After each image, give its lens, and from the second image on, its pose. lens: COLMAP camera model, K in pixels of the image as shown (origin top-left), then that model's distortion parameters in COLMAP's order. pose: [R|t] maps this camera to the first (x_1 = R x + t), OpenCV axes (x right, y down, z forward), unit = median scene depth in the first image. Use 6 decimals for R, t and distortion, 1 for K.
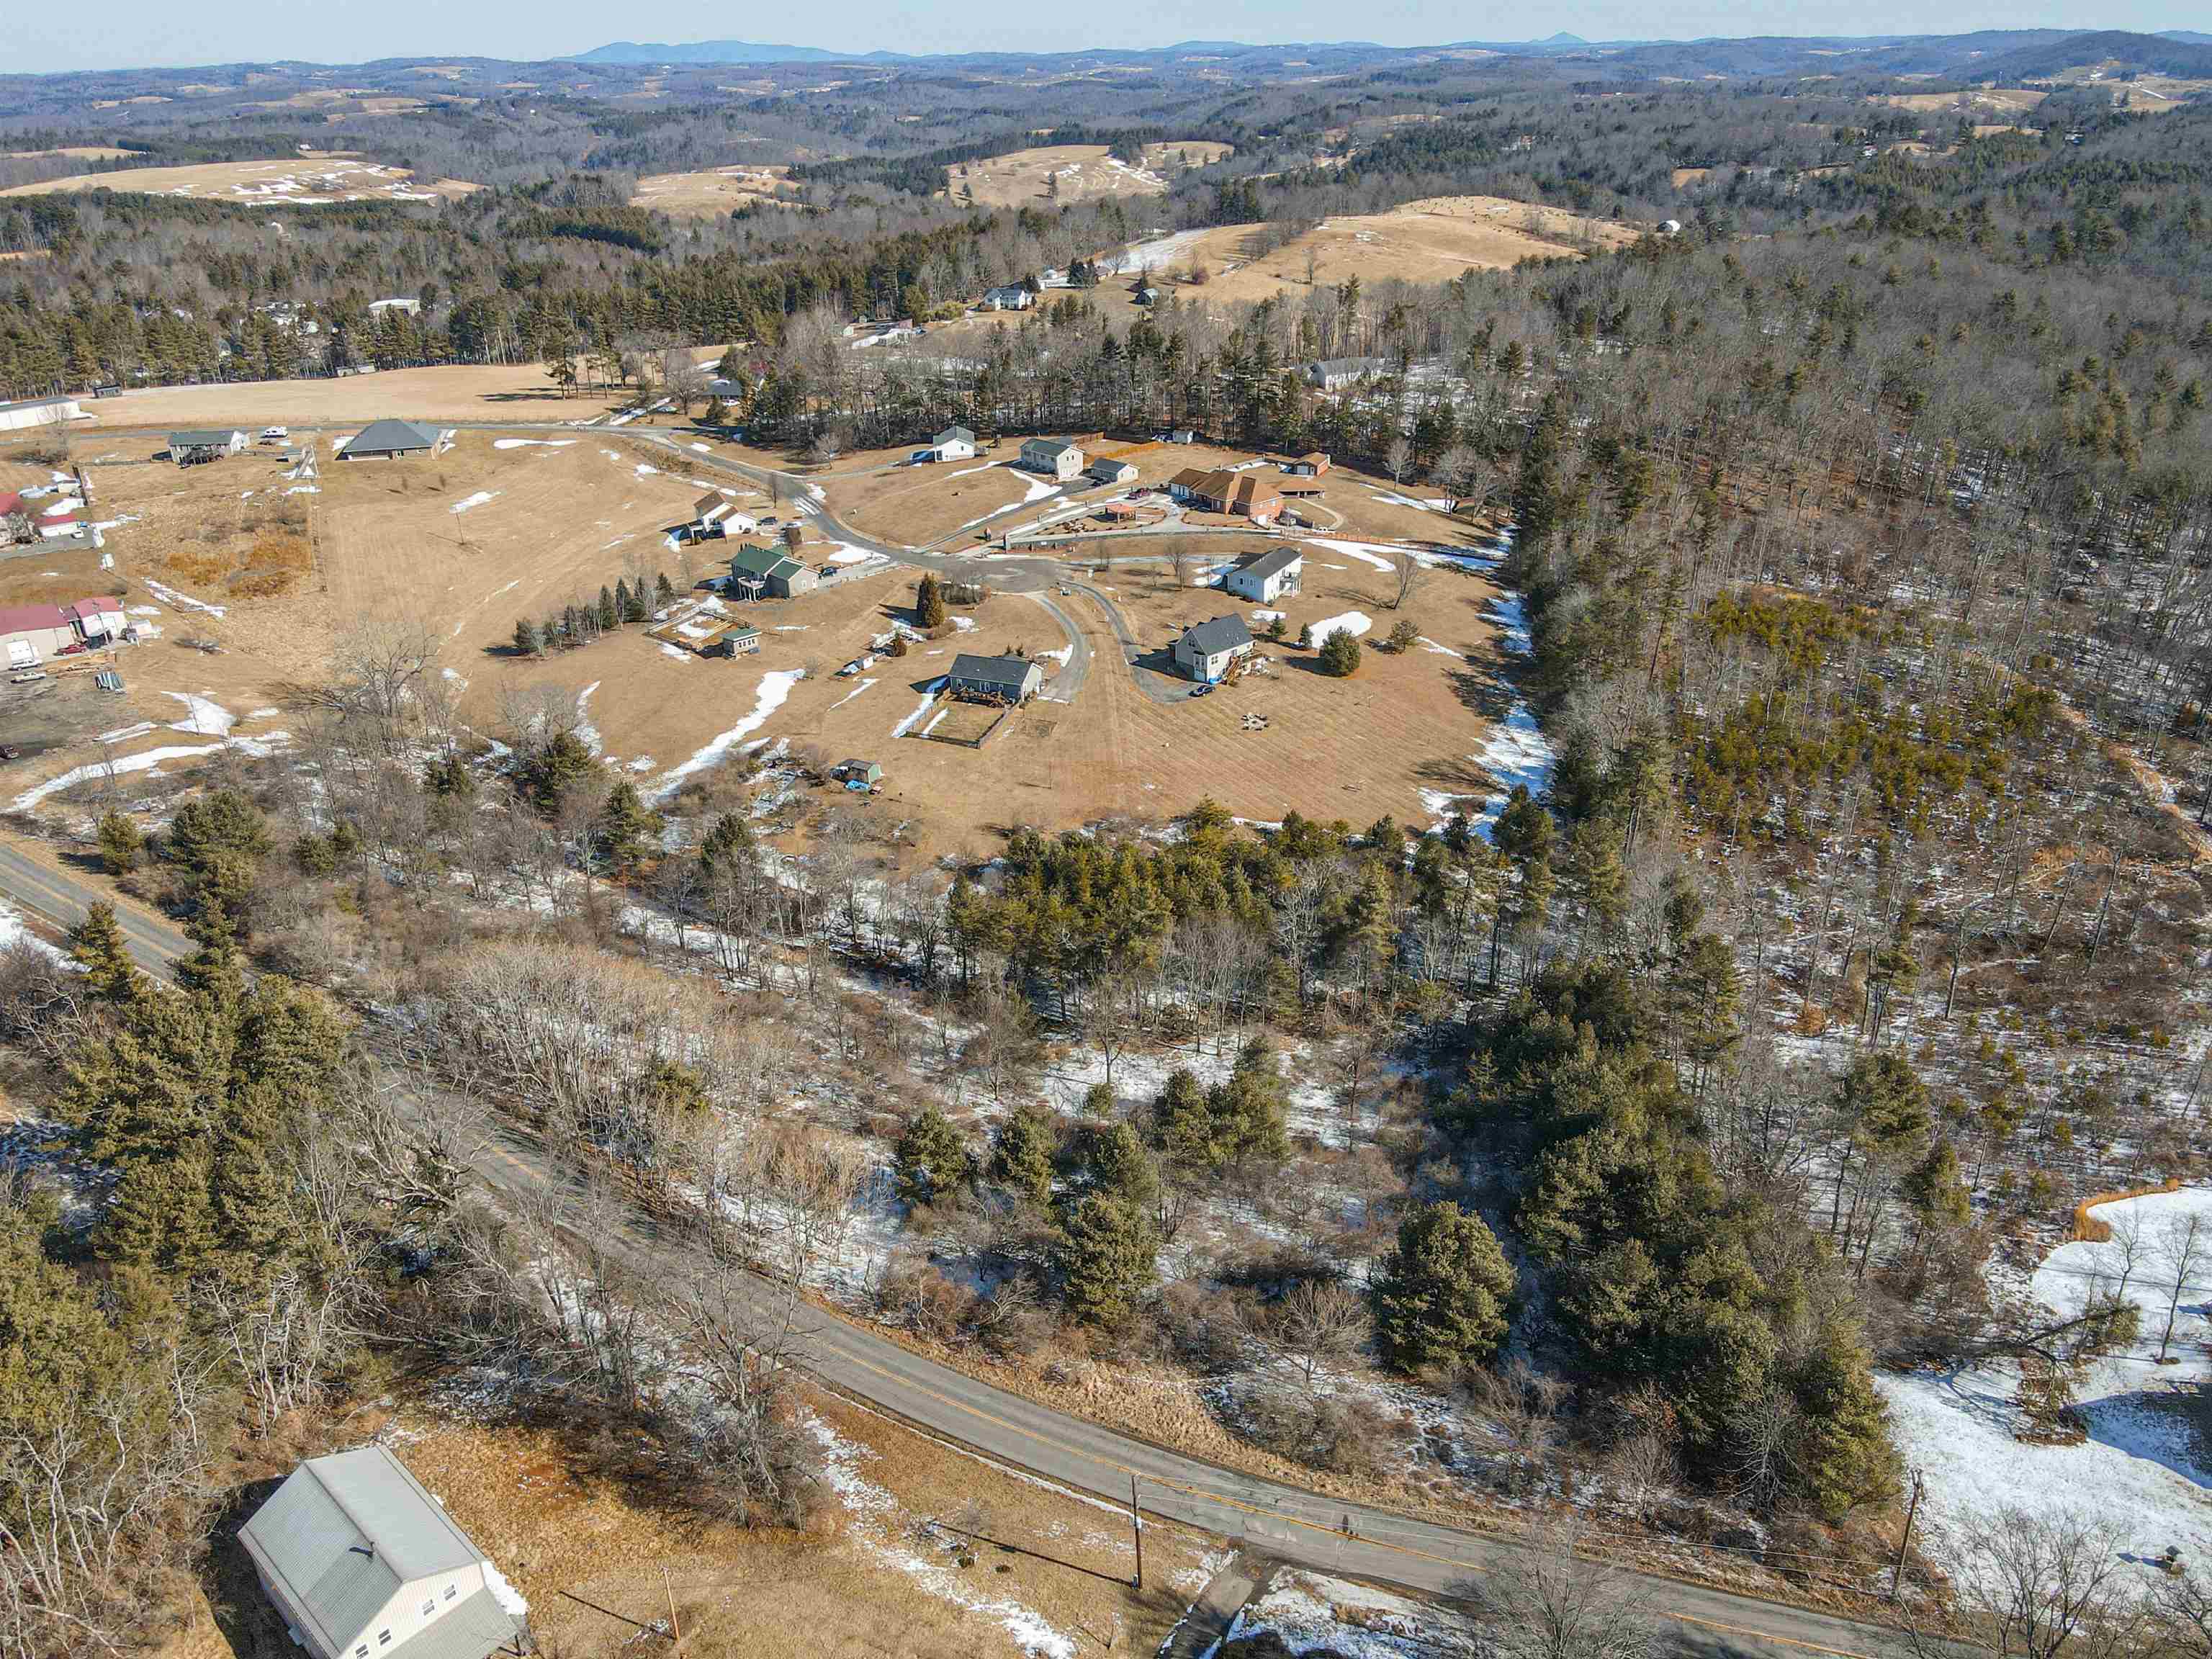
lens RADIAL K [[1623.0, 0, 1106.0], [0, 1623.0, 829.5], [0, 0, 1]] dist [0.023552, -0.001463]
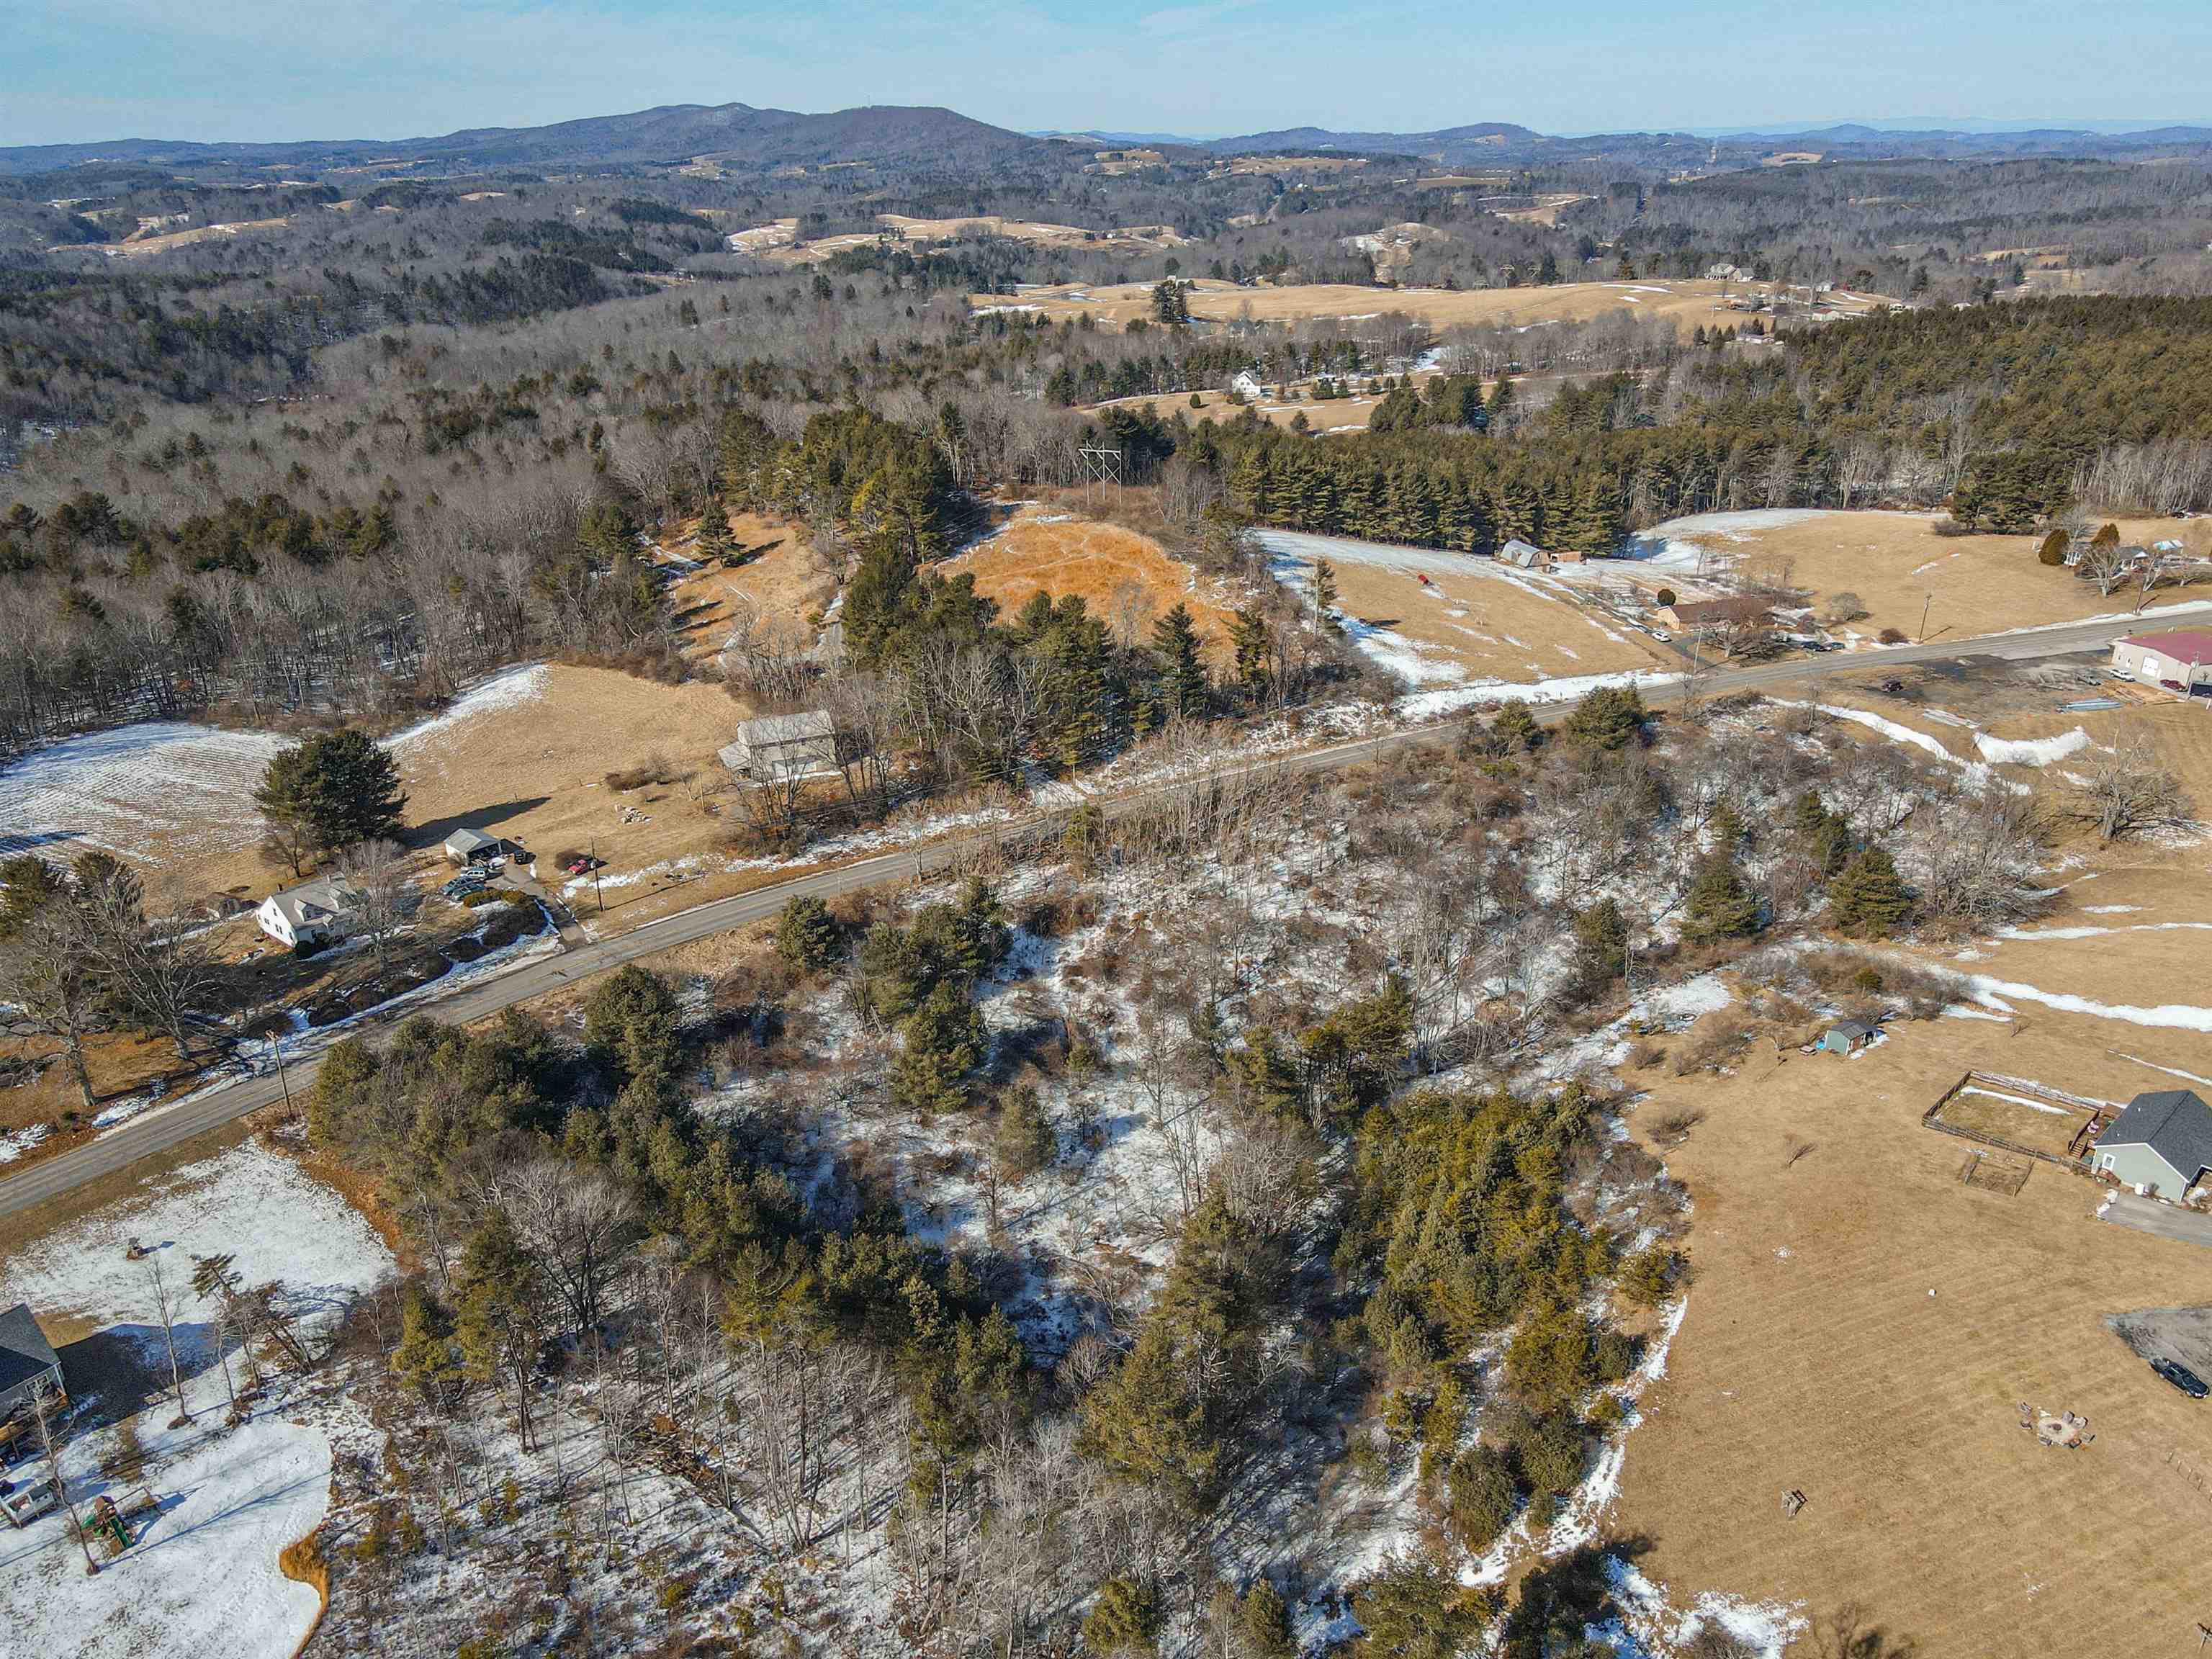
lens RADIAL K [[1617.1, 0, 1101.6], [0, 1617.1, 826.5], [0, 0, 1]] dist [0.017739, 0.006730]
pose [[-0.409074, 0.379946, -0.829638, 0.984472], [-0.374900, 0.758933, 0.532419, -0.641284], [0.831931, 0.528830, -0.168018, 1.281332]]
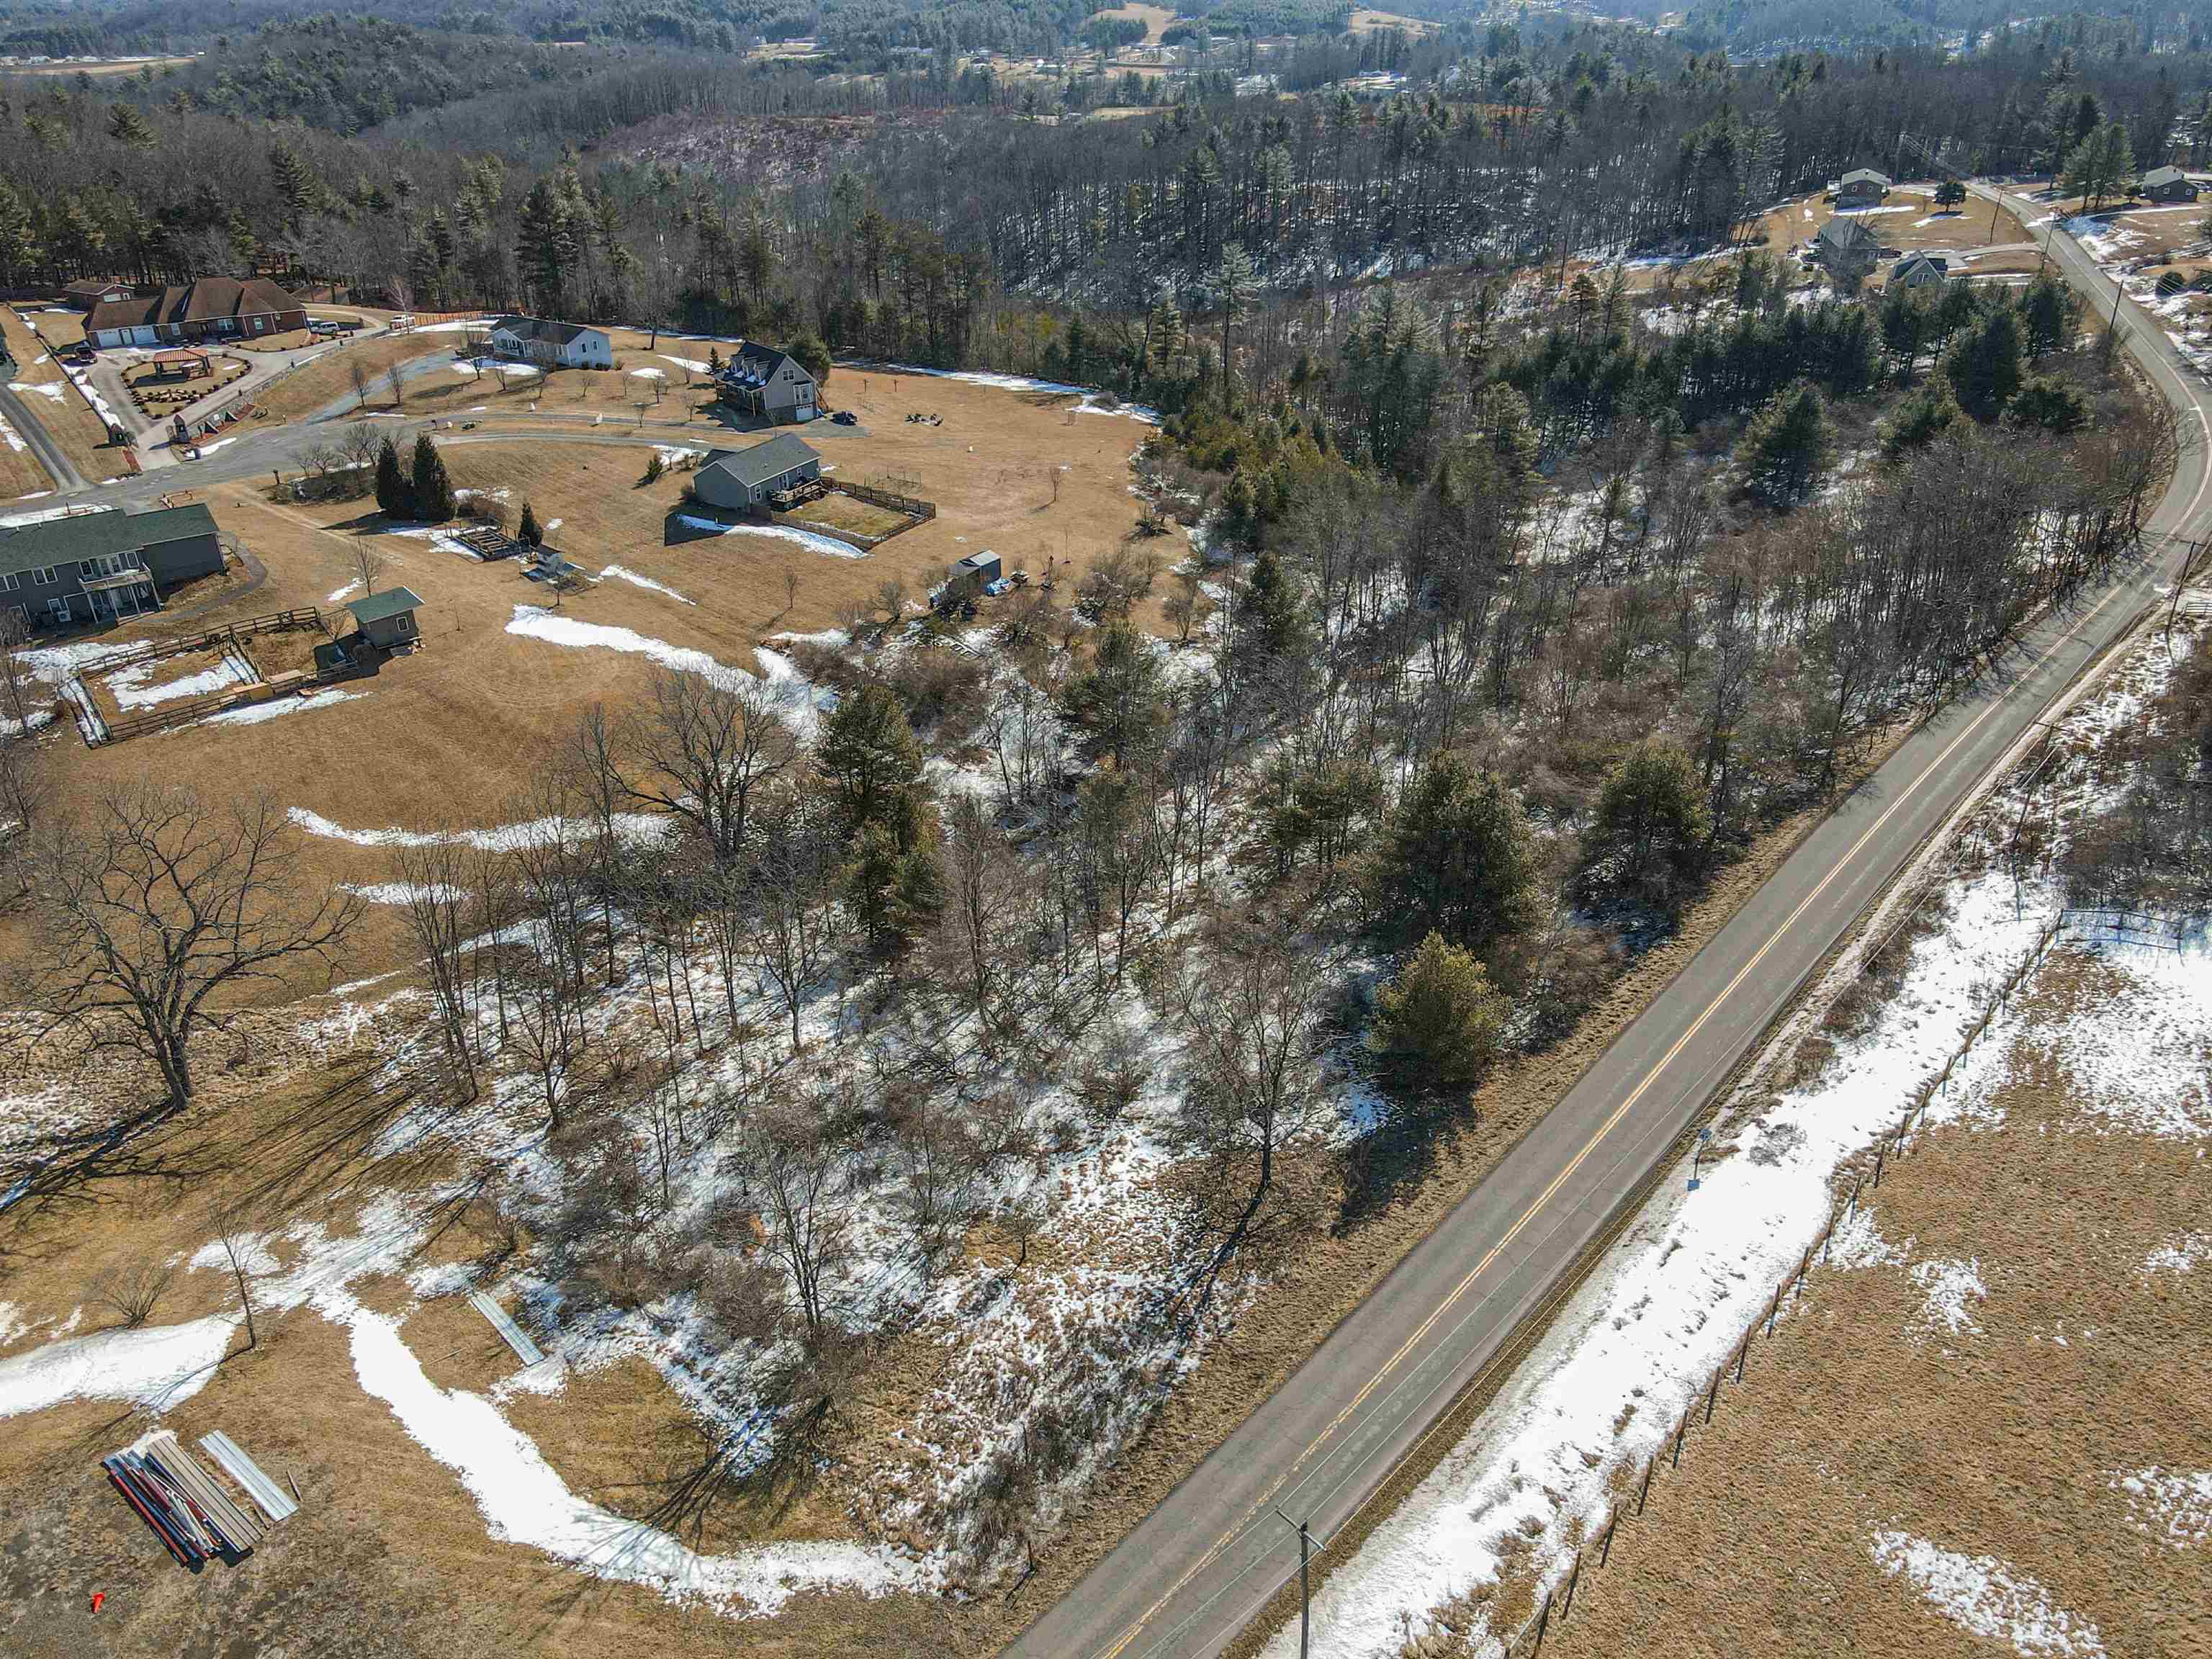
lens RADIAL K [[1609.7, 0, 1102.1], [0, 1609.7, 839.3], [0, 0, 1]] dist [0.023969, -0.008275]
pose [[0.079397, -0.461374, 0.883646, -1.312881], [0.440047, 0.811620, 0.384229, -0.299165], [-0.894458, 0.358339, 0.267467, 1.329478]]
